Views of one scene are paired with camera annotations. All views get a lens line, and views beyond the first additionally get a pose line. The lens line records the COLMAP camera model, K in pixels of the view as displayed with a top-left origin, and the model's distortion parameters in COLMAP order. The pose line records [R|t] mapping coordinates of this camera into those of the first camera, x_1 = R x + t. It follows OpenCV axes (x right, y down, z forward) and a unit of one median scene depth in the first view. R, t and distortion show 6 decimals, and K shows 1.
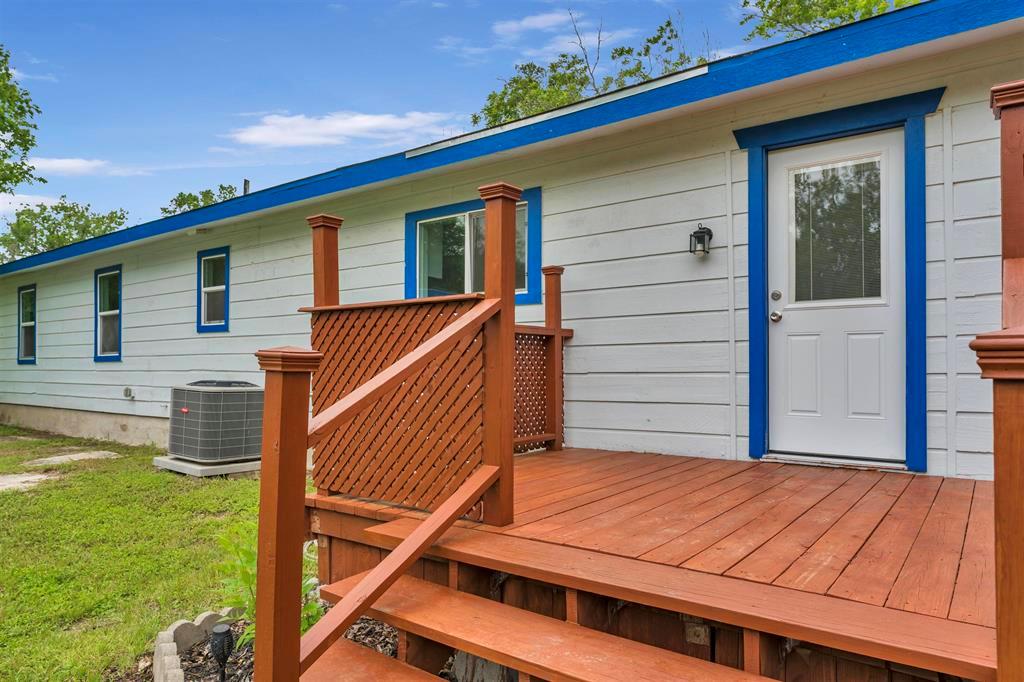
lens RADIAL K [[649.4, 0, 512.3], [0, 649.4, 346.9], [0, 0, 1]] dist [-0.003753, -0.000573]
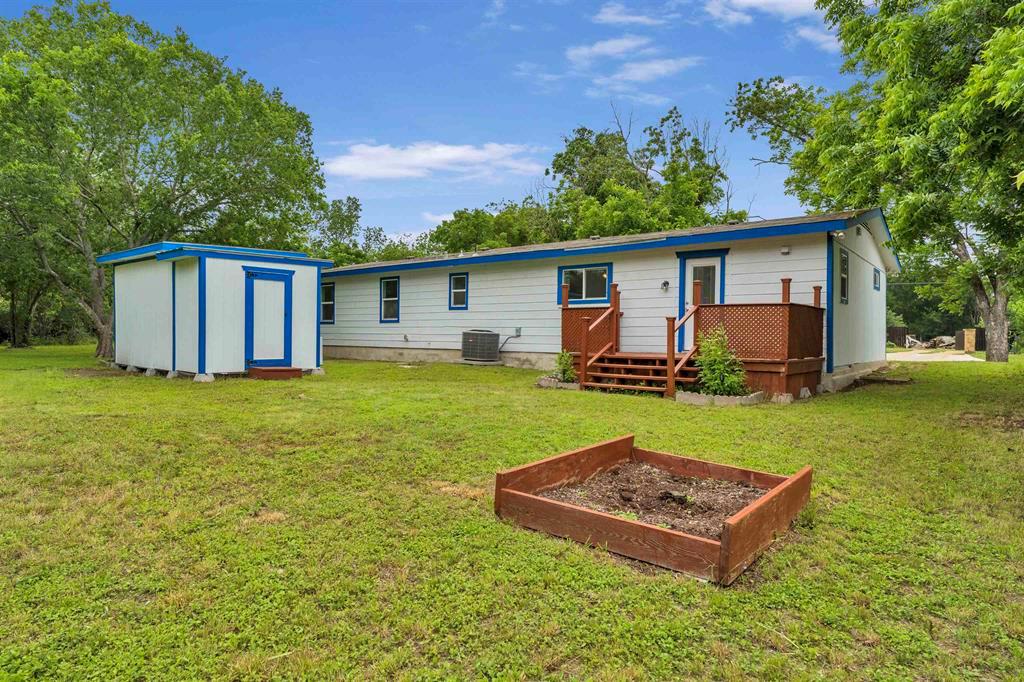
lens RADIAL K [[586.4, 0, 512.0], [0, 586.4, 336.0], [0, 0, 1]] dist [0.002582, 0.000133]
pose [[0.998544, 0.011080, -0.052791, -0.170251], [-0.009309, 0.999389, 0.033690, -0.001930], [0.053132, -0.033150, 0.998037, -1.067874]]
